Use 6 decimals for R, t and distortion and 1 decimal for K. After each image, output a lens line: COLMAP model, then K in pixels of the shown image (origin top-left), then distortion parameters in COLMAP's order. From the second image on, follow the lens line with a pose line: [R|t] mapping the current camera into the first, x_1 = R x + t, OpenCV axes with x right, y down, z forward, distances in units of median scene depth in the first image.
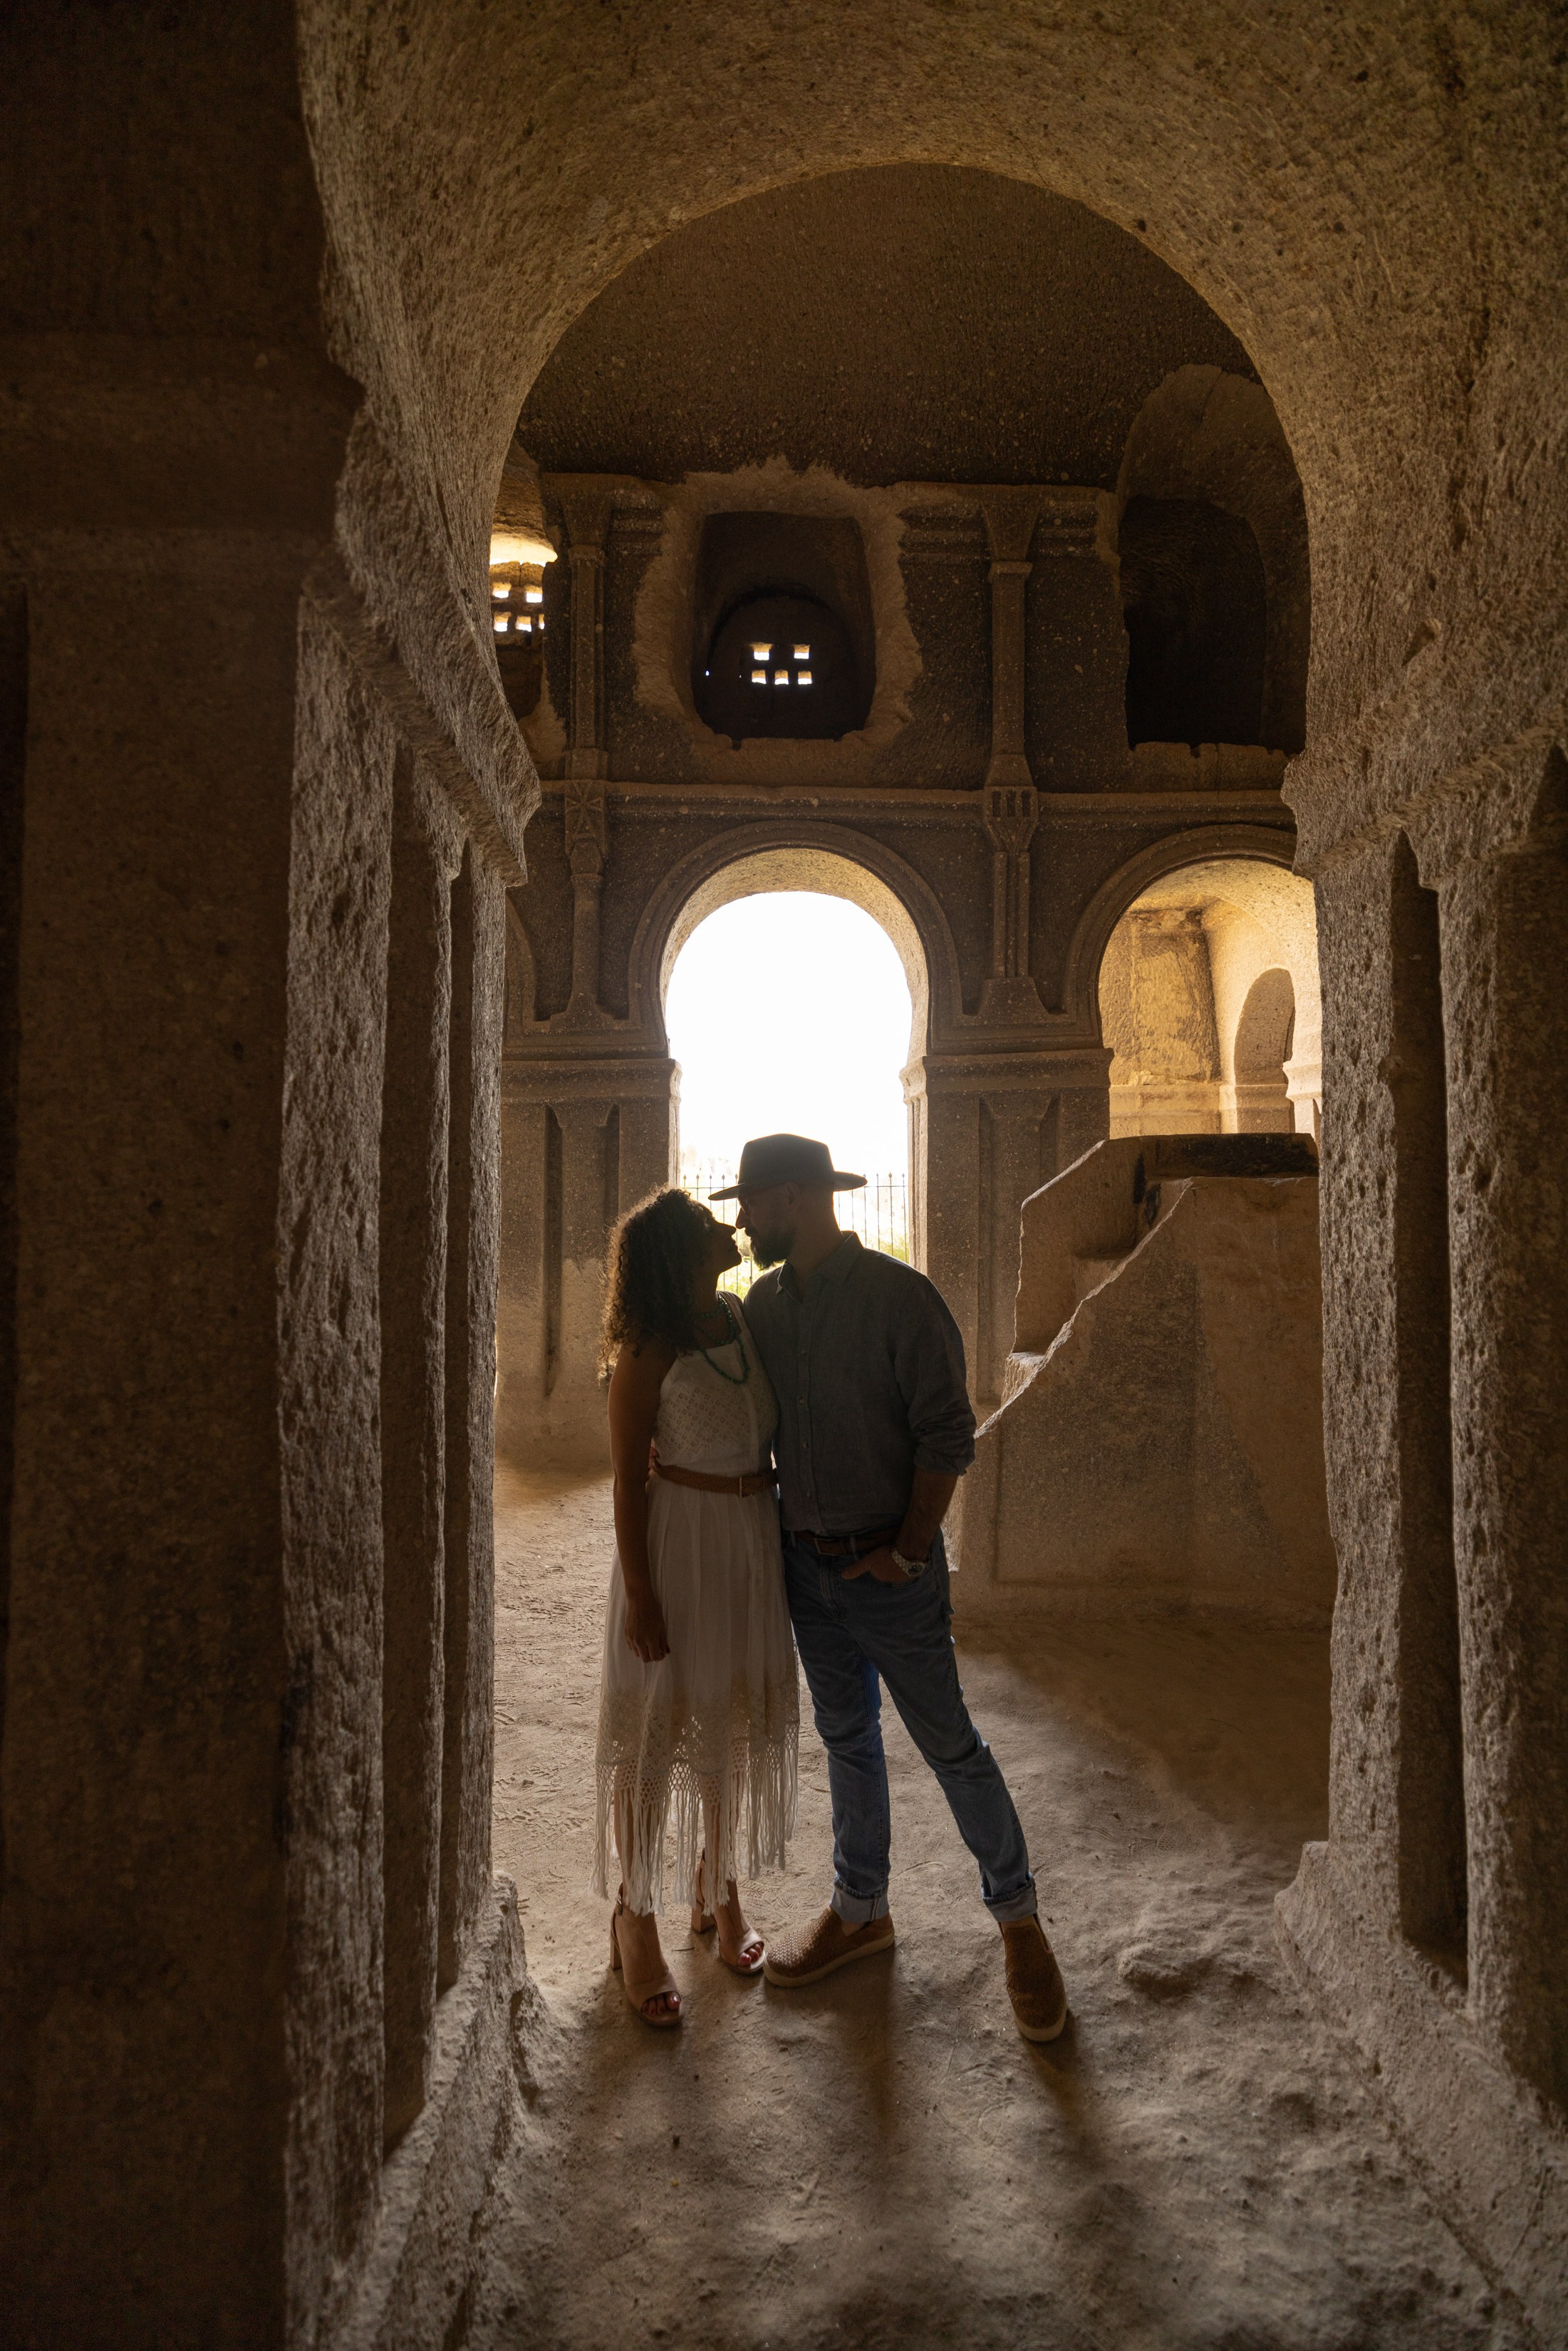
lens RADIAL K [[1007.8, 0, 788.2], [0, 1007.8, 1177.0], [0, 0, 1]] dist [0.001610, -0.000269]
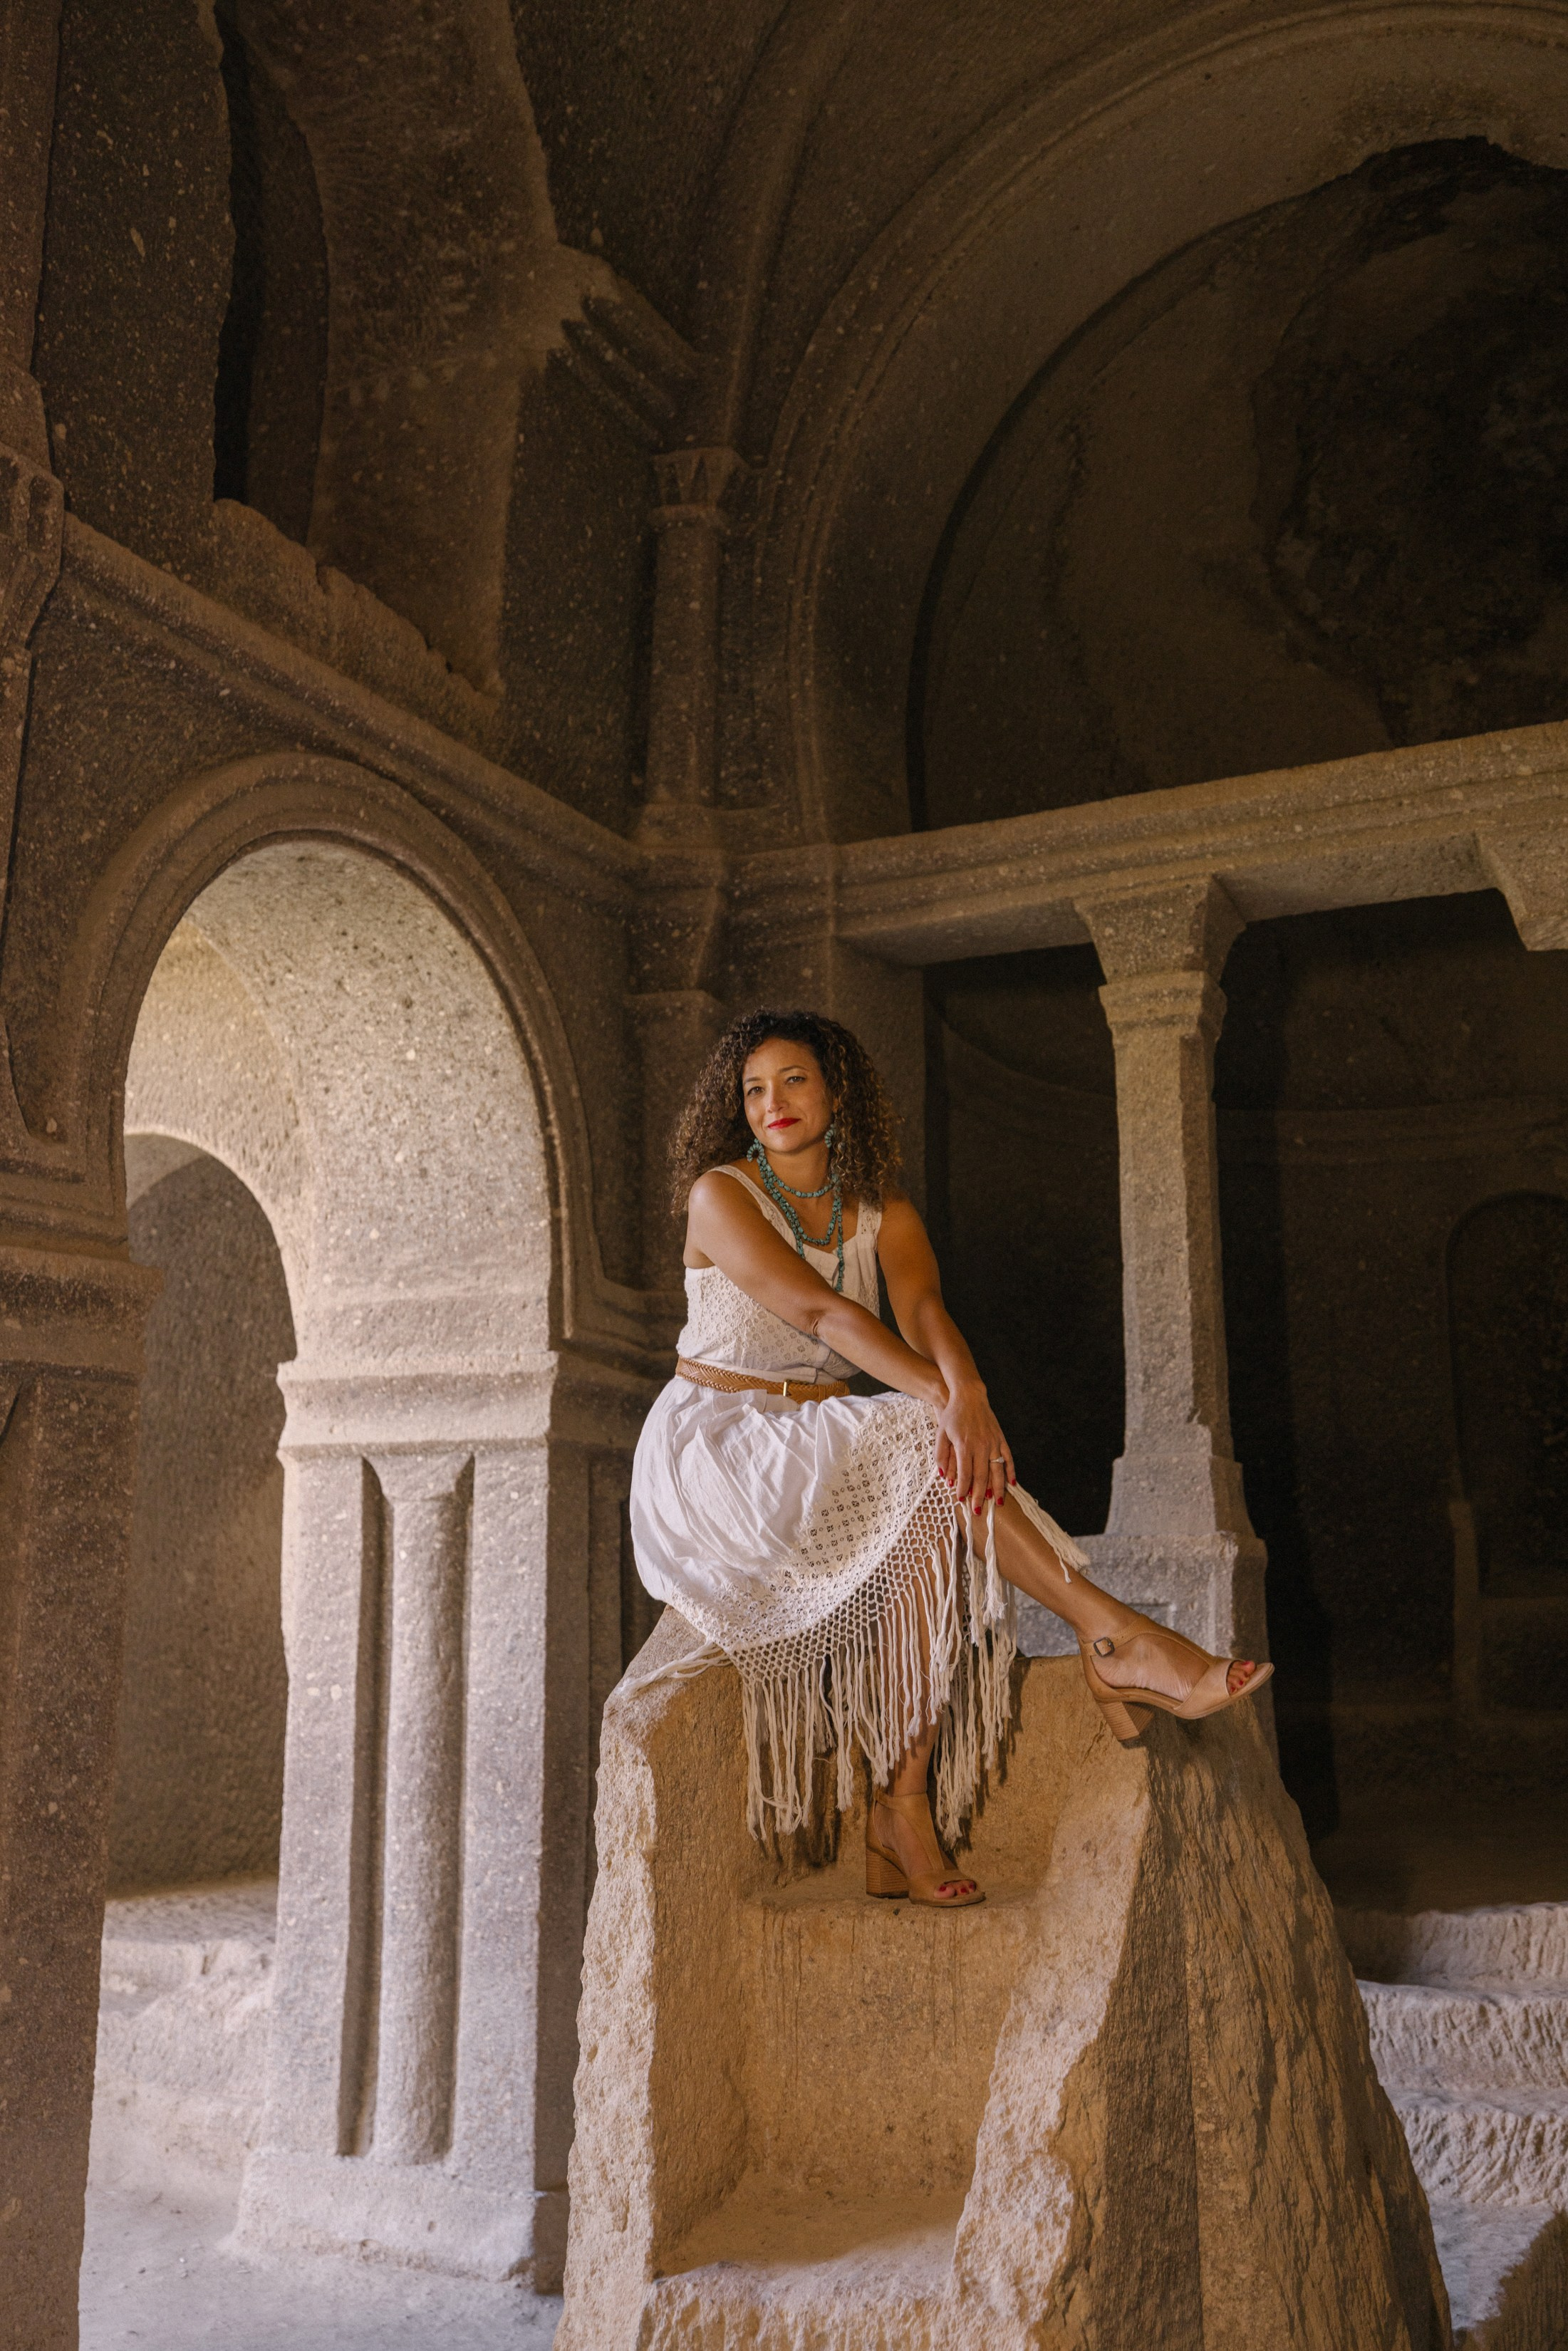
lens RADIAL K [[2270.2, 0, 776.6], [0, 2270.2, 1173.8], [0, 0, 1]] dist [0.001668, 0.000000]
pose [[0.480767, 0.187063, 0.856662, -0.675537], [-0.007294, 0.977798, -0.209421, 0.008873], [-0.876818, 0.094435, 0.471458, 1.177568]]
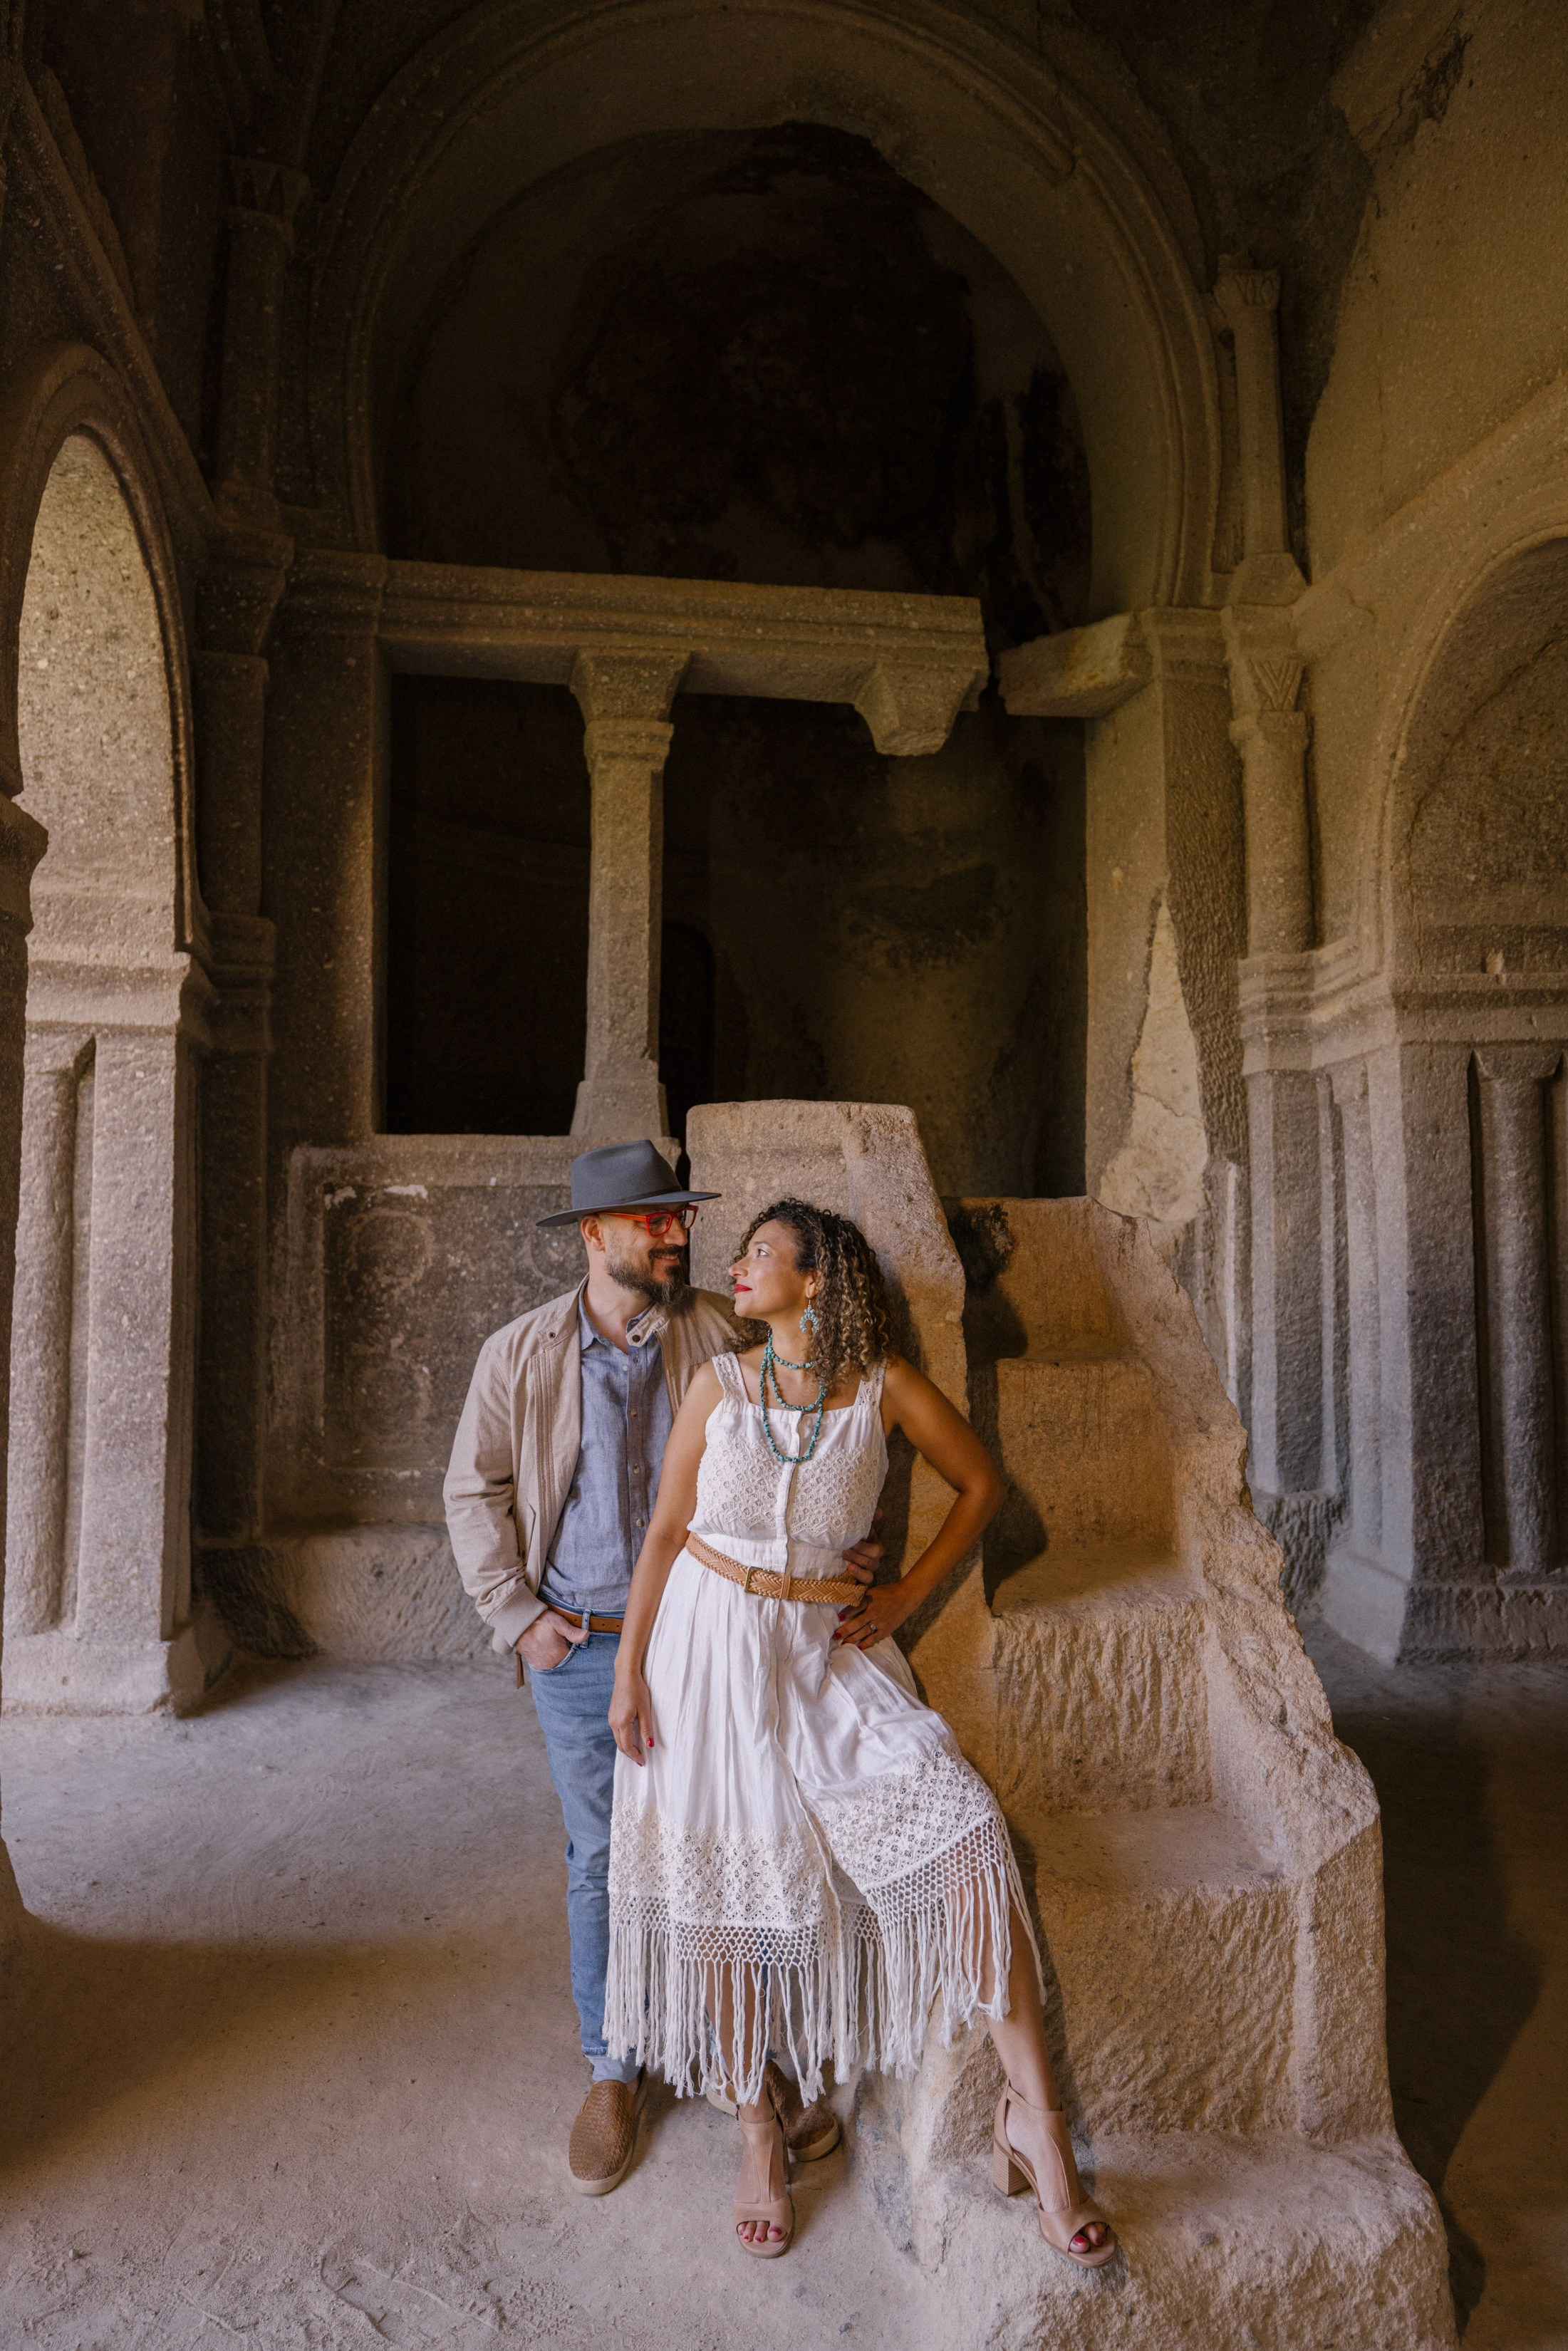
lens RADIAL K [[1684.6, 0, 775.6], [0, 1684.6, 1173.8], [0, 0, 1]] dist [-0.000977, -0.000476]
pose [[-0.095338, 0.057468, 0.993785, -0.806654], [-0.016945, 0.998094, -0.059343, 0.077731], [-0.995301, -0.022498, -0.094183, 2.109666]]
